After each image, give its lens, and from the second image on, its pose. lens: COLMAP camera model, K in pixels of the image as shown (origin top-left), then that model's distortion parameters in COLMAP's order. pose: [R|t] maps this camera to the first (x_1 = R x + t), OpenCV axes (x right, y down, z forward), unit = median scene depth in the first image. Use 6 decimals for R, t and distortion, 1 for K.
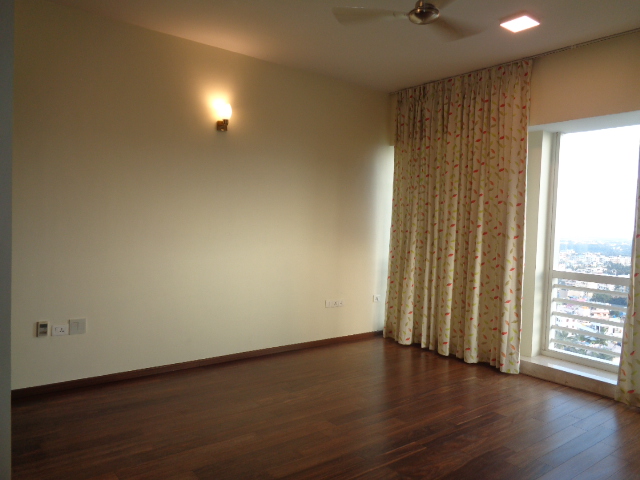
lens RADIAL K [[474.3, 0, 320.0], [0, 474.3, 240.0], [0, 0, 1]] dist [0.002558, 0.007273]
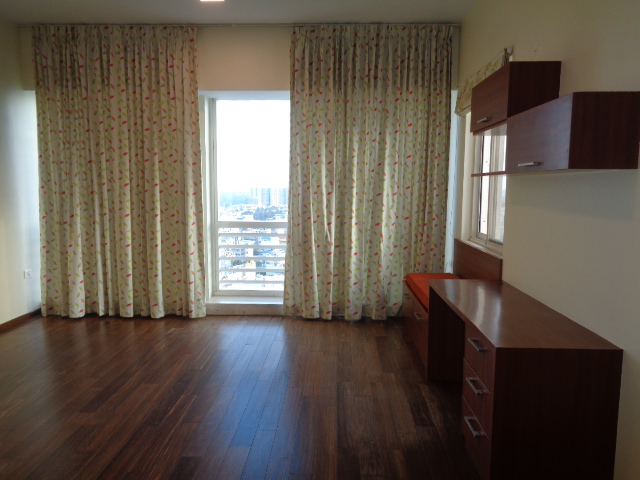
lens RADIAL K [[474.3, 0, 320.0], [0, 474.3, 240.0], [0, 0, 1]] dist [0.002558, 0.007273]
pose [[0.645989, -0.116866, 0.754348, -0.212392], [0.046764, 0.992414, 0.113701, -0.010514], [-0.761913, -0.038173, 0.646554, 0.066825]]
